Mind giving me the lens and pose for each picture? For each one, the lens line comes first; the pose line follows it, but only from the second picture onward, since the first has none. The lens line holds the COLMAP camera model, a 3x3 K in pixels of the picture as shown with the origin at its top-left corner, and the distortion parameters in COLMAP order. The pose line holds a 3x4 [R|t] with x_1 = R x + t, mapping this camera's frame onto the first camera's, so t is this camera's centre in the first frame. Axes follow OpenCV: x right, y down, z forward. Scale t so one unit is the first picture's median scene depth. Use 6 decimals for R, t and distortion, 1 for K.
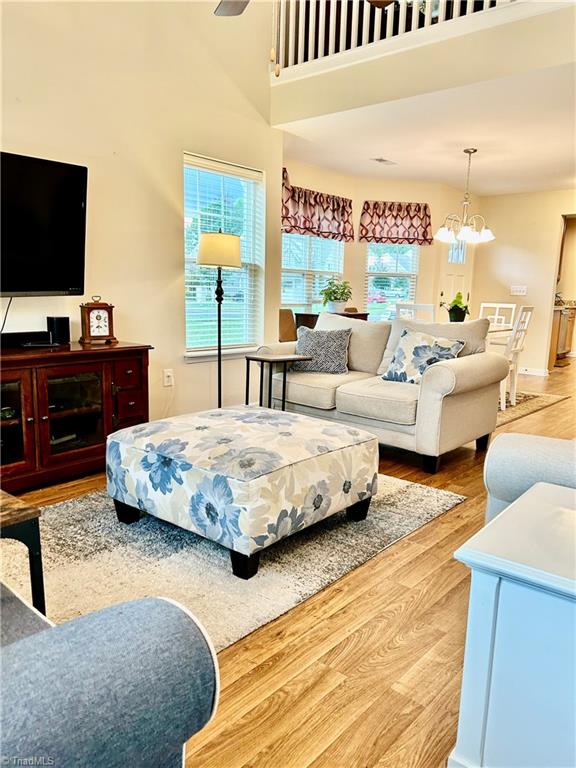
lens RADIAL K [[576.2, 0, 288.0], [0, 576.2, 384.0], [0, 0, 1]] dist [-0.000777, -0.005789]
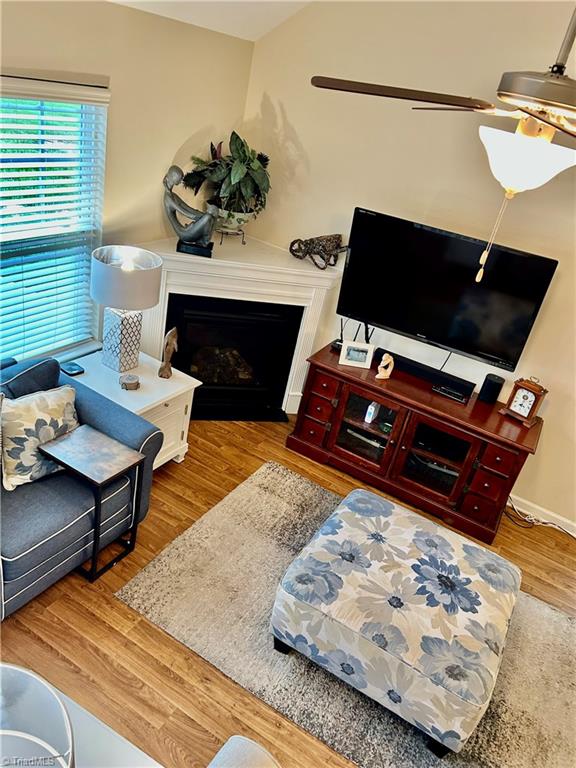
lens RADIAL K [[576.2, 0, 288.0], [0, 576.2, 384.0], [0, 0, 1]] dist [-0.000777, -0.005789]
pose [[0.196753, 0.478492, -0.855765, 0.716055], [-0.364685, 0.845917, 0.389139, -0.623986], [0.910106, 0.235520, 0.340936, 0.484140]]
